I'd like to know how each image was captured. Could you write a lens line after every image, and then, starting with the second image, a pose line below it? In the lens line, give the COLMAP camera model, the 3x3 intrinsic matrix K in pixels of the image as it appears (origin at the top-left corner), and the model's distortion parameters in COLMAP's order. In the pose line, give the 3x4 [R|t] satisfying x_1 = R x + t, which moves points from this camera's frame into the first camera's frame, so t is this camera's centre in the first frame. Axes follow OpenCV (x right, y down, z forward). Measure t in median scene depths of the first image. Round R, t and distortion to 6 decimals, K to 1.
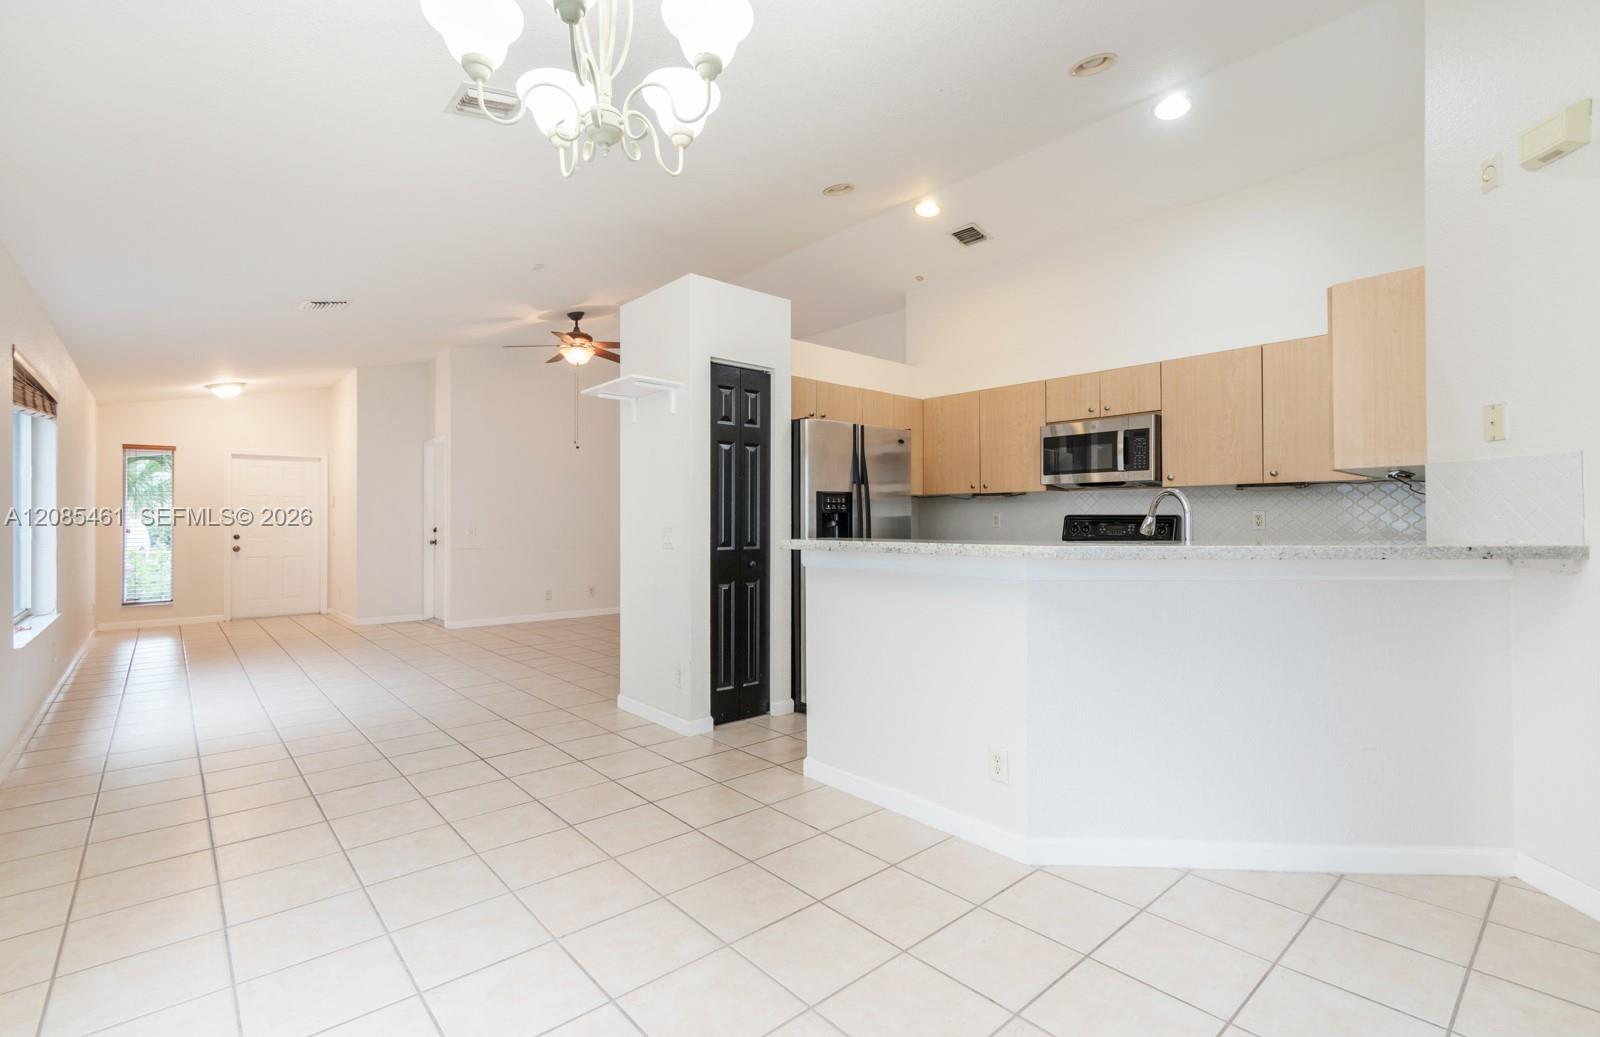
lens RADIAL K [[710.5, 0, 800.0], [0, 710.5, 518.5], [0, 0, 1]] dist [0.015382, -0.000554]
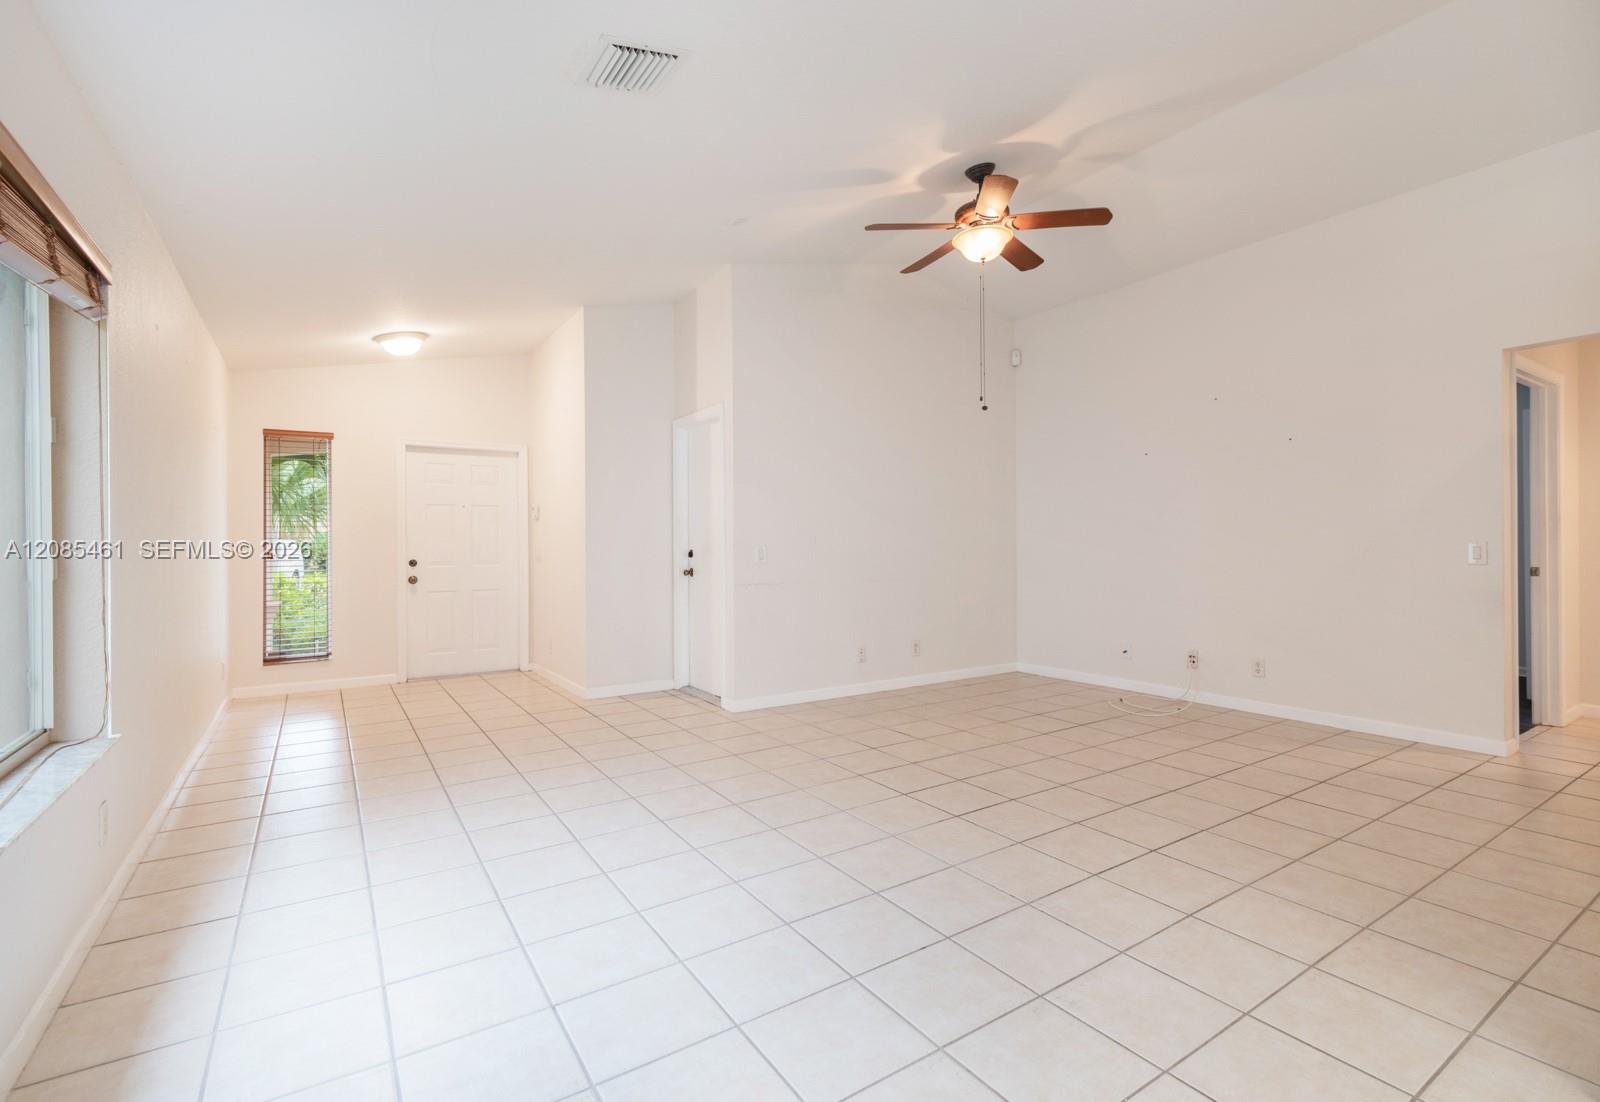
lens RADIAL K [[666.7, 0, 800.7], [0, 666.7, 553.9], [0, 0, 1]] dist [0.013455, 0.000060]
pose [[0.995148, 0.000698, -0.098389, -0.304020], [0.001028, 0.999847, 0.017489, 0.004726], [0.098386, -0.017506, 0.994994, 0.340975]]
